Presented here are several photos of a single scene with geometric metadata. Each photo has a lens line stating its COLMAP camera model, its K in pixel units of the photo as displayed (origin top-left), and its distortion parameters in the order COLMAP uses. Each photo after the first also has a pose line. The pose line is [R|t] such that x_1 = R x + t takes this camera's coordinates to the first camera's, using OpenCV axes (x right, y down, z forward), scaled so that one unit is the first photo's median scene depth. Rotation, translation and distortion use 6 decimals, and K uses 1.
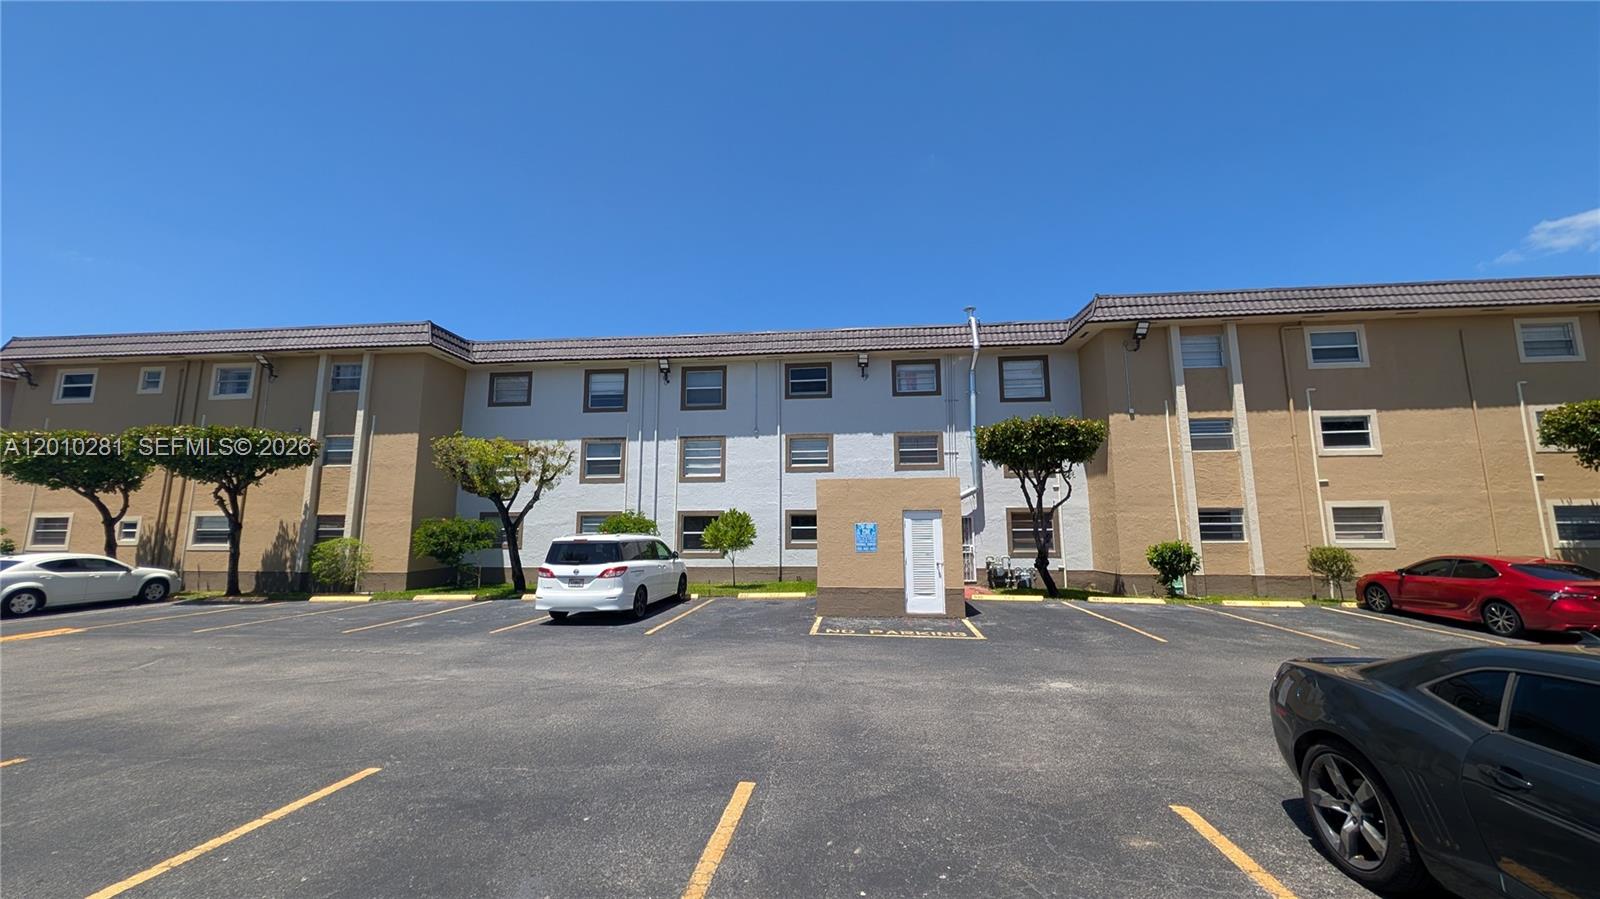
lens RADIAL K [[608.6, 0, 800.0], [0, 608.6, 449.5], [0, 0, 1]] dist [-0.000576, -0.000330]
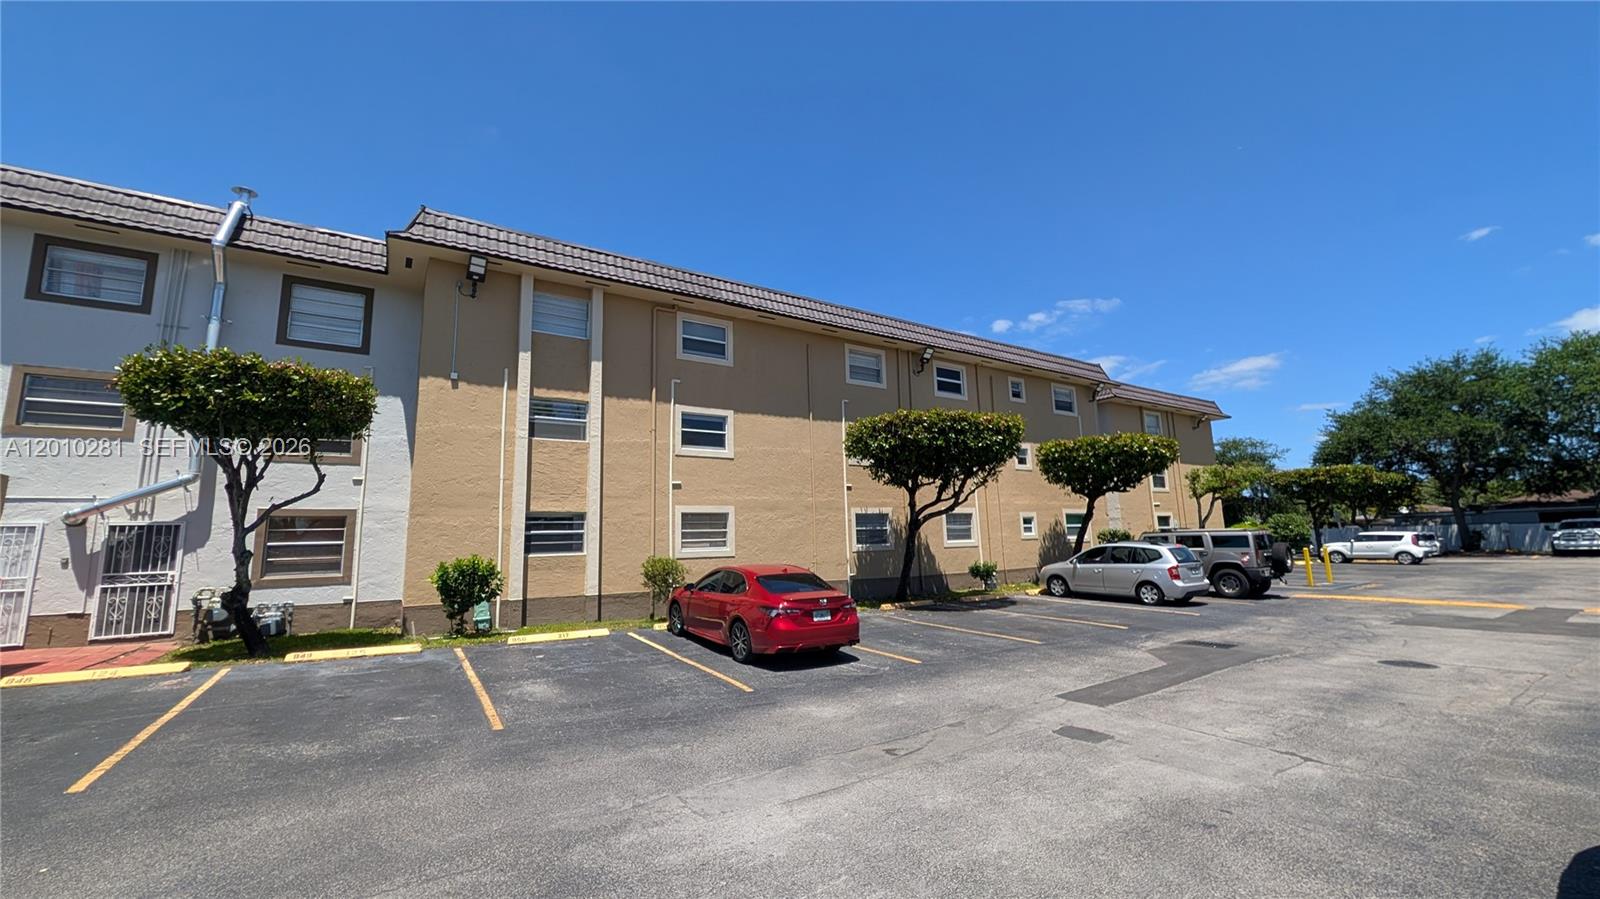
lens RADIAL K [[608.6, 0, 800.0], [0, 608.6, 449.5], [0, 0, 1]] dist [-0.000576, -0.000330]
pose [[0.778245, 0.076372, 0.623300, 0.434715], [-0.066945, 0.997011, -0.038576, 0.024500], [-0.624383, -0.011705, 0.781031, 0.186440]]
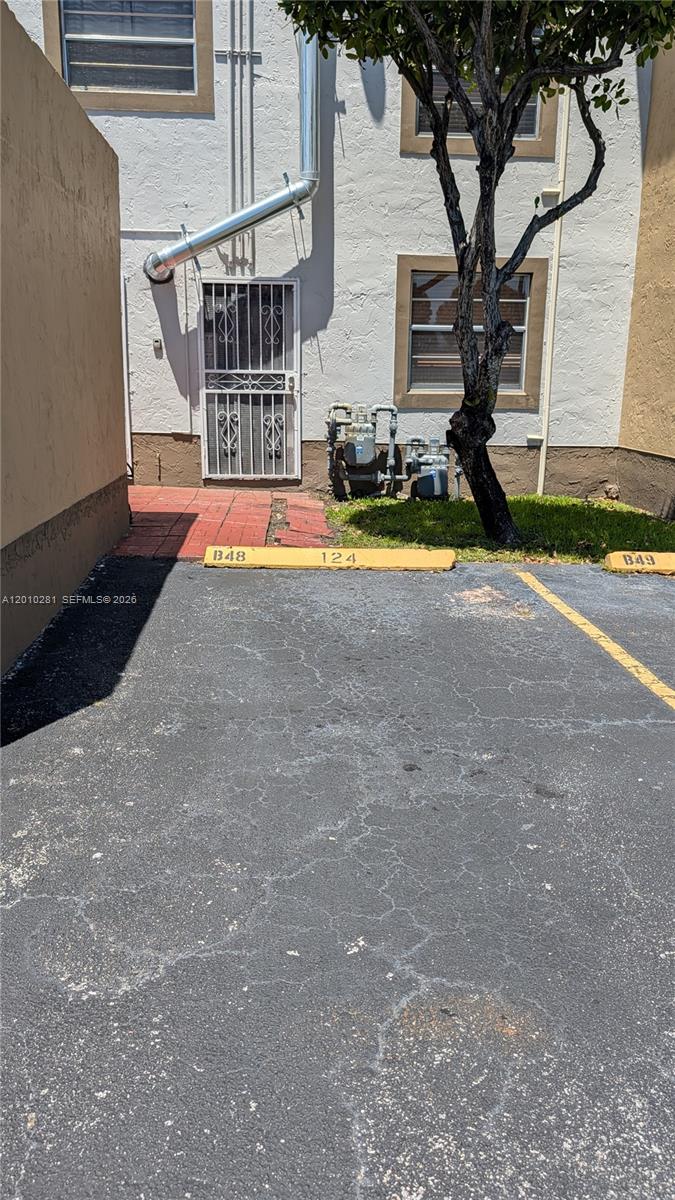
lens RADIAL K [[910.6, 0, 337.5], [0, 910.6, 600.0], [0, 0, 1]] dist [0.010774, 0.001015]
pose [[0.983573, -0.027932, 0.178336, 0.246367], [-0.041738, 0.925991, 0.375231, 0.097186], [-0.175619, -0.376511, 0.909614, 0.565967]]
